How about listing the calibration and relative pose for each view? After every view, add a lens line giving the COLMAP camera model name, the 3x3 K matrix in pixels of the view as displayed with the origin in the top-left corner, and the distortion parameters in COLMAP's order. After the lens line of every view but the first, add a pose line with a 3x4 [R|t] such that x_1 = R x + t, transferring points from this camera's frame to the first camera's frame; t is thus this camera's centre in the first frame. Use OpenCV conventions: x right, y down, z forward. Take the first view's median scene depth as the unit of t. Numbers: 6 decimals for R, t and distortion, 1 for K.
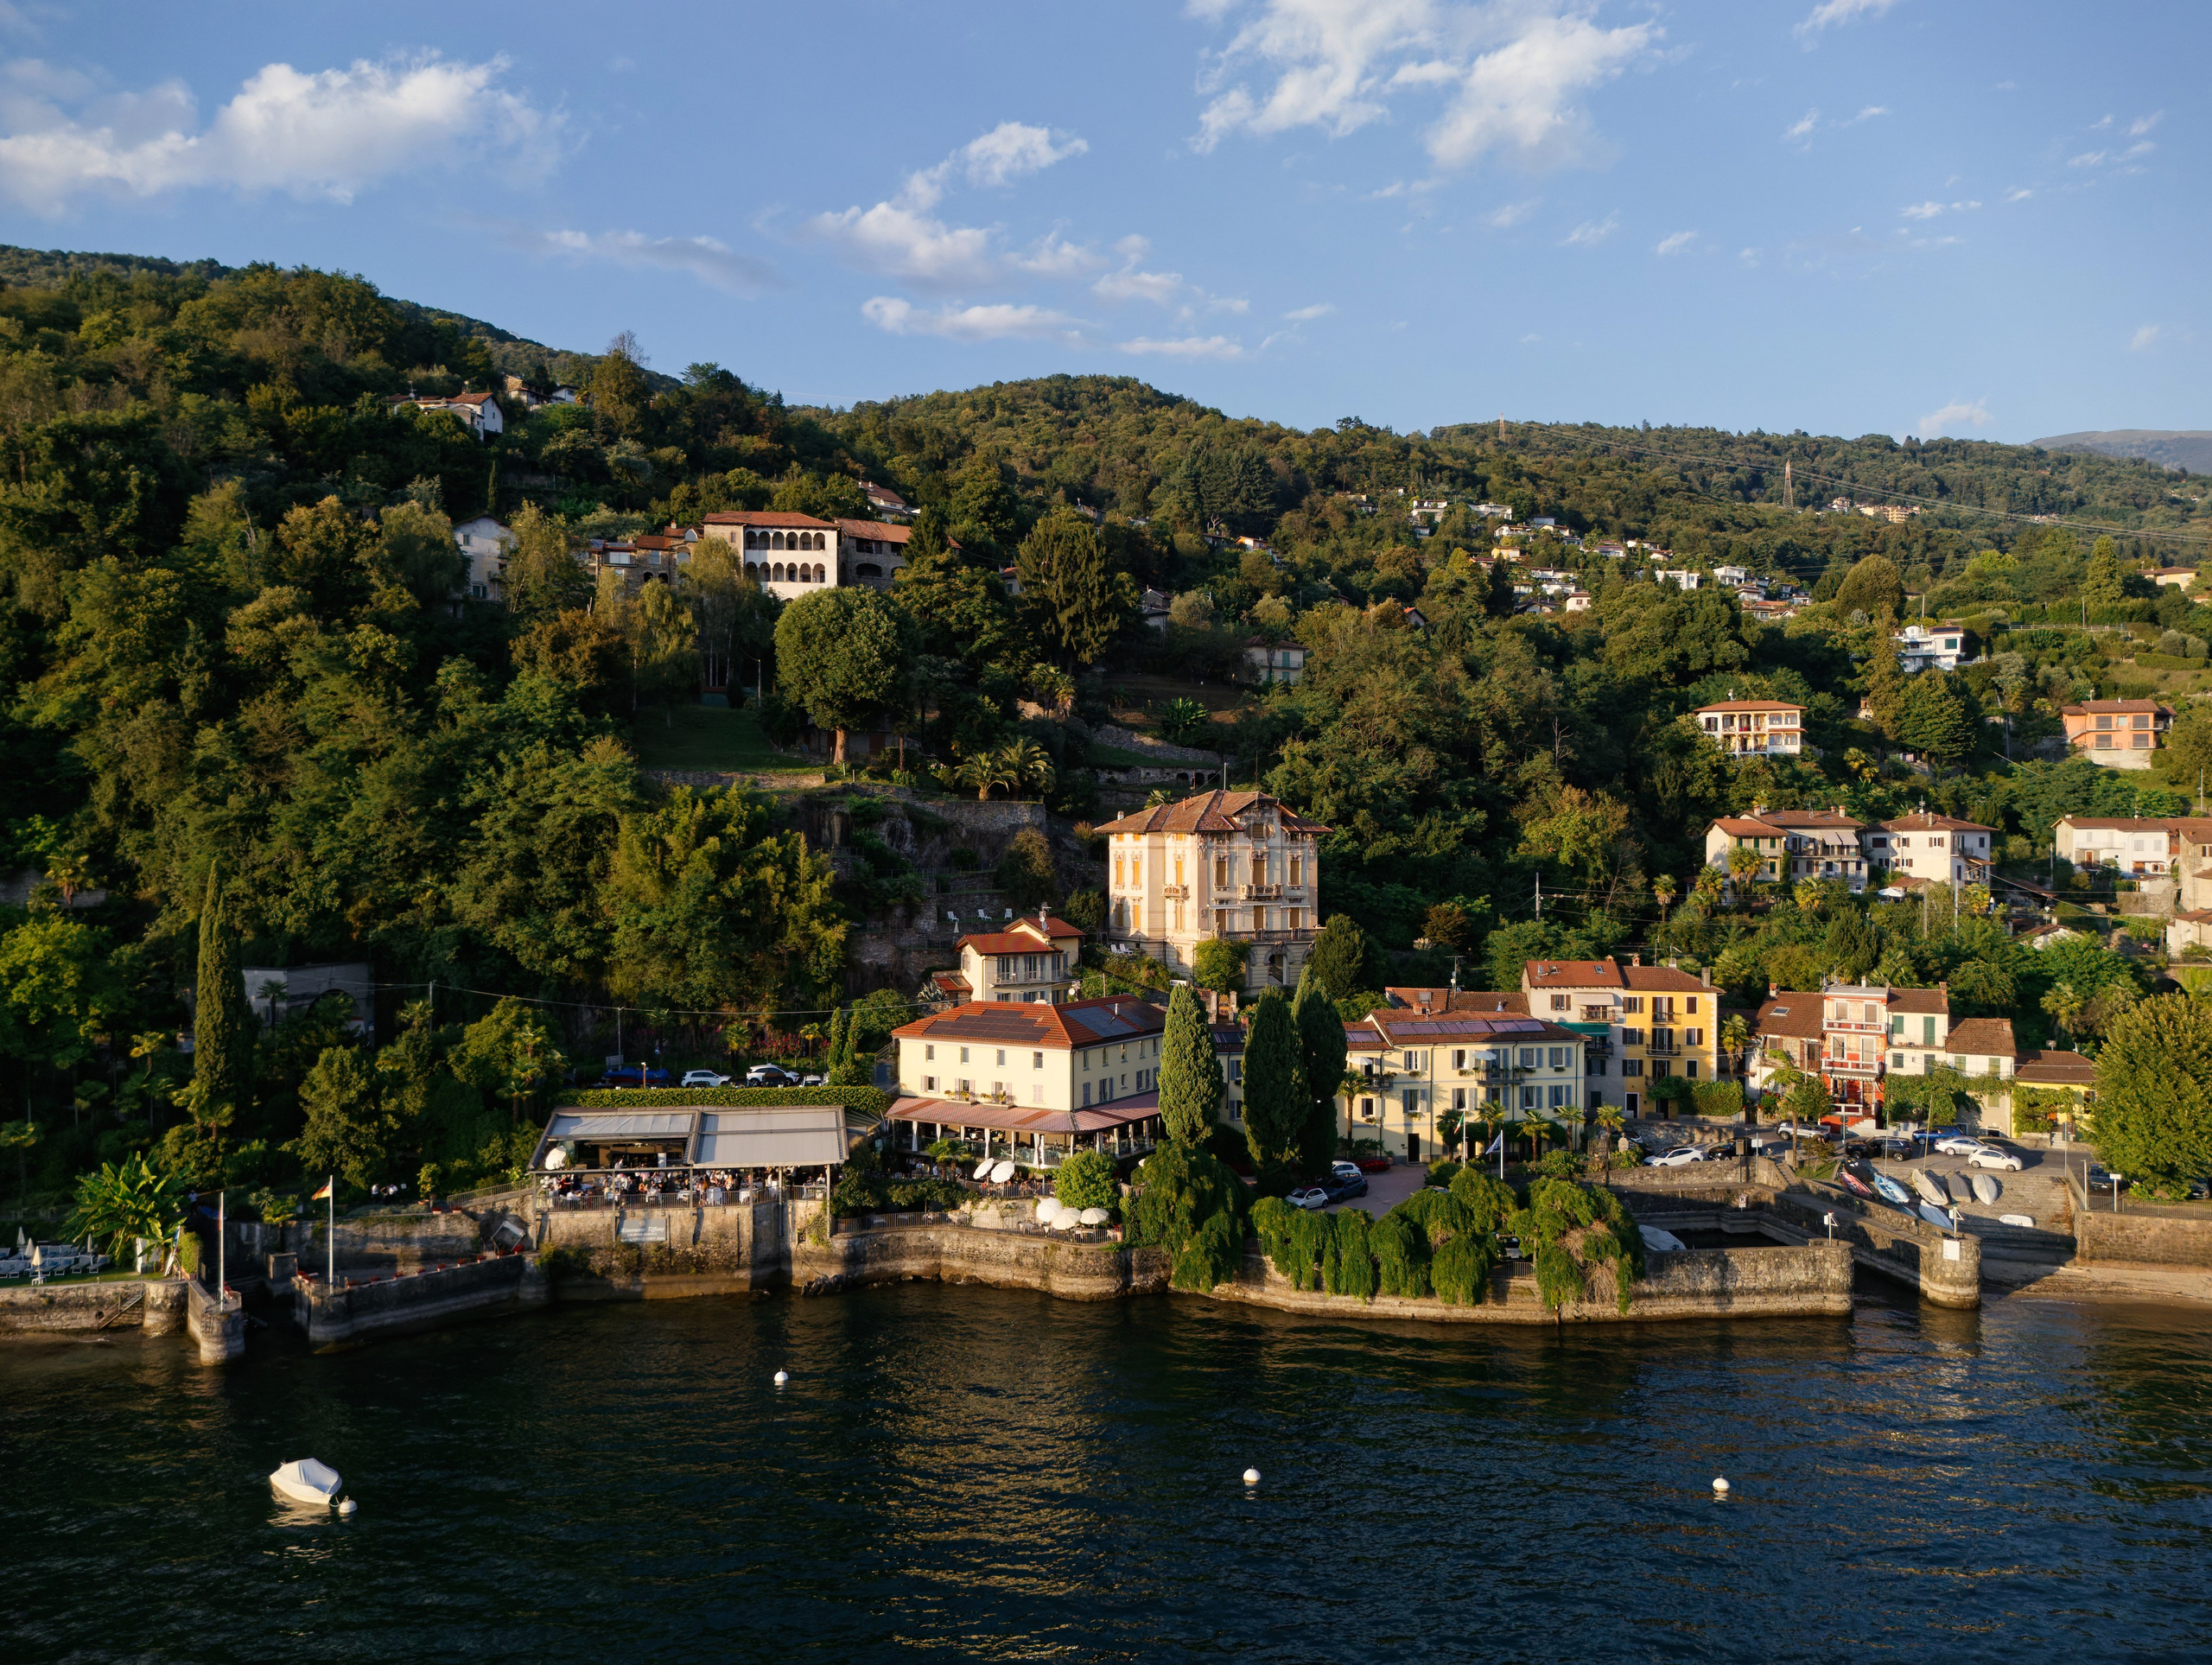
lens RADIAL K [[1677.2, 0, 1092.5], [0, 1677.2, 882.7], [0, 0, 1]] dist [0.002673, 0.003122]
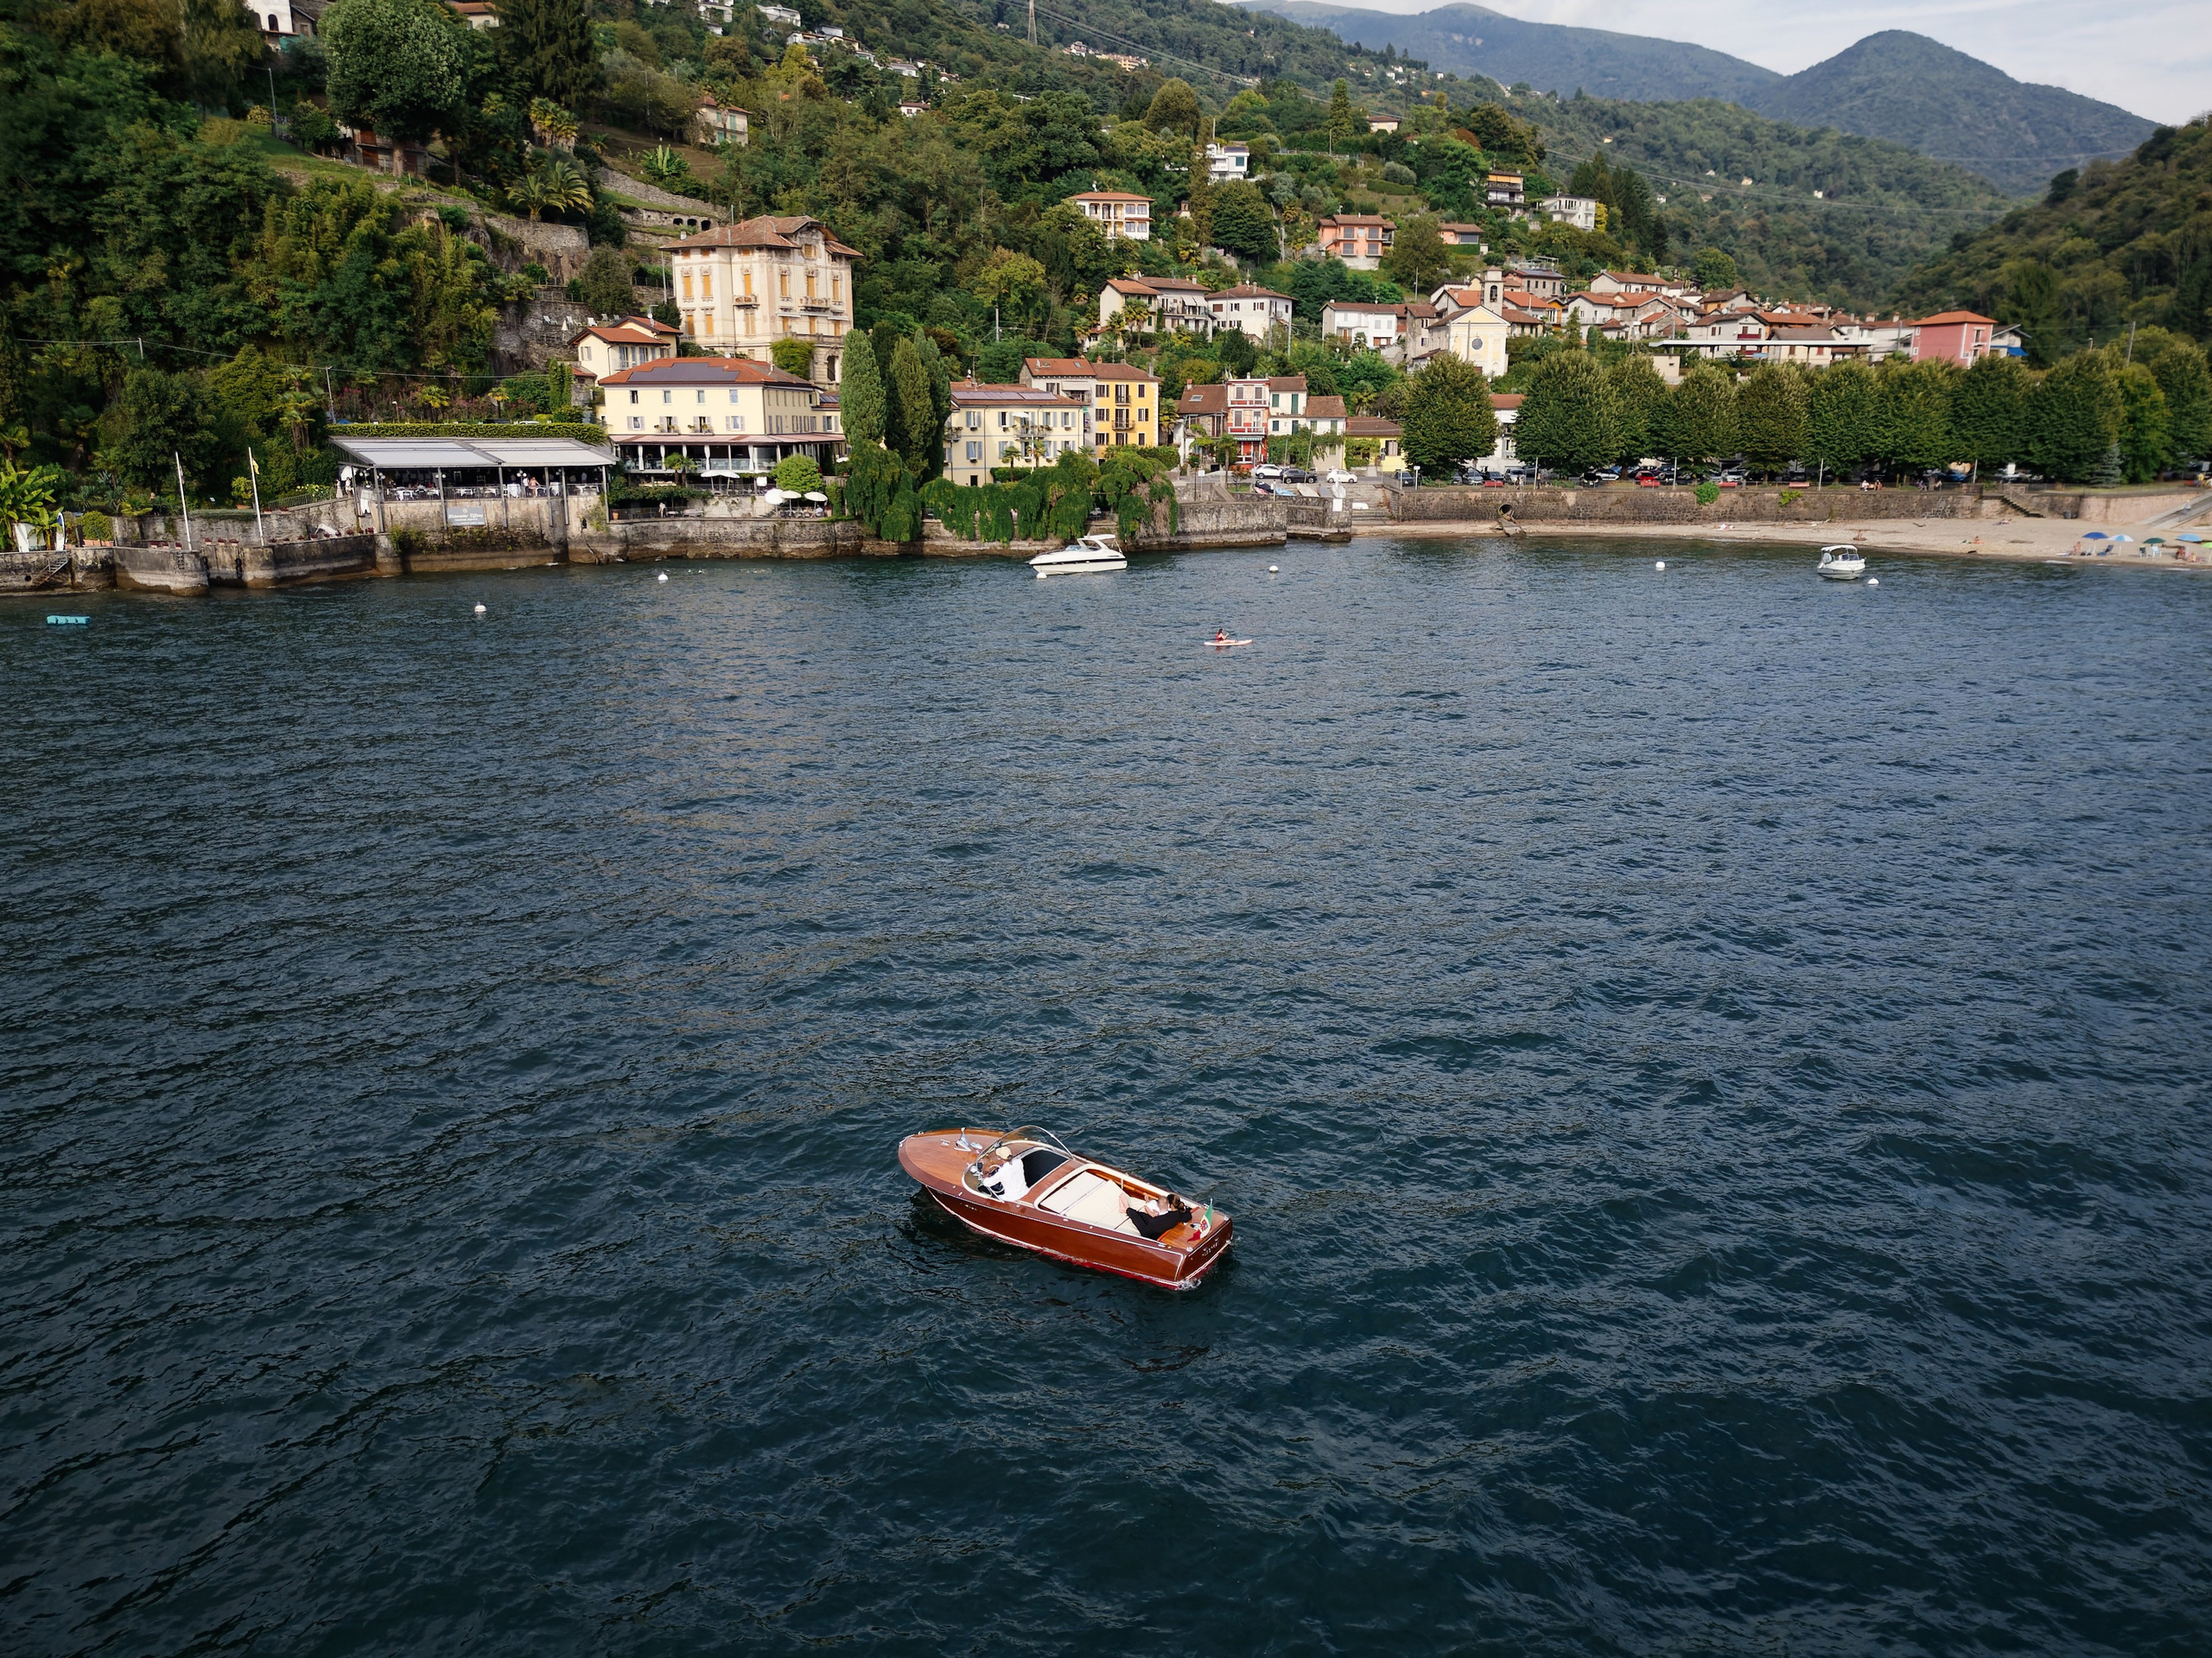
lens RADIAL K [[1701.7, 0, 1123.7], [0, 1701.7, 907.2], [0, 0, 1]] dist [0.006111, 0.003485]
pose [[0.898653, -0.121697, 0.421441, -0.301711], [0.010378, 0.966375, 0.256927, 0.125947], [-0.438537, -0.226514, 0.869699, -0.307670]]
